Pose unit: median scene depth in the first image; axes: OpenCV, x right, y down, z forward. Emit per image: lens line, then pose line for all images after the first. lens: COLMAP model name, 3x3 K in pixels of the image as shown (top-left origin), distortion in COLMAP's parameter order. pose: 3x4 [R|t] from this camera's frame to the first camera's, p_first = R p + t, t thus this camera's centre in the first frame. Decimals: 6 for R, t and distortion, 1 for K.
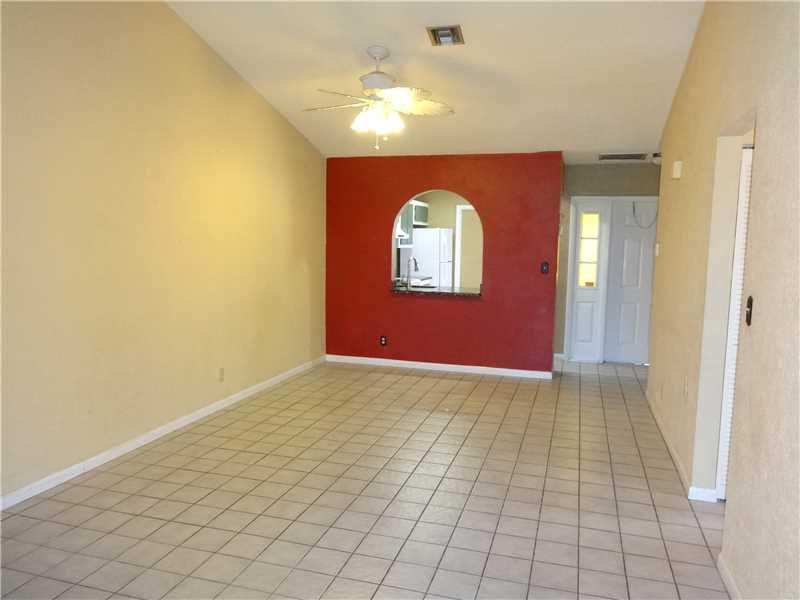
lens RADIAL K [[597.6, 0, 400.1], [0, 597.6, 300.5], [0, 0, 1]] dist [0.000011, -0.001485]
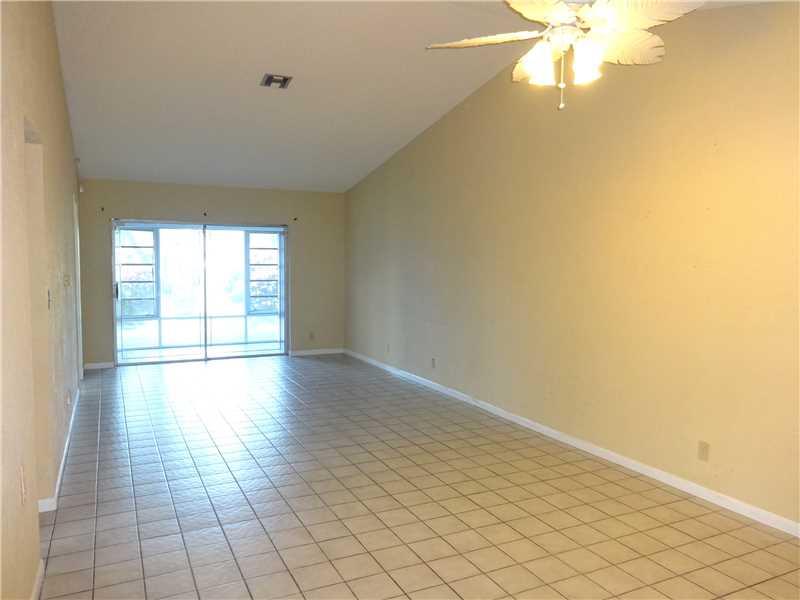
lens RADIAL K [[597.6, 0, 400.1], [0, 597.6, 300.5], [0, 0, 1]] dist [0.000011, -0.001485]
pose [[-0.732465, 0.024341, -0.680369, 0.499455], [-0.088473, 0.987483, 0.130575, -0.128021], [0.675031, 0.155836, -0.721144, 1.365409]]
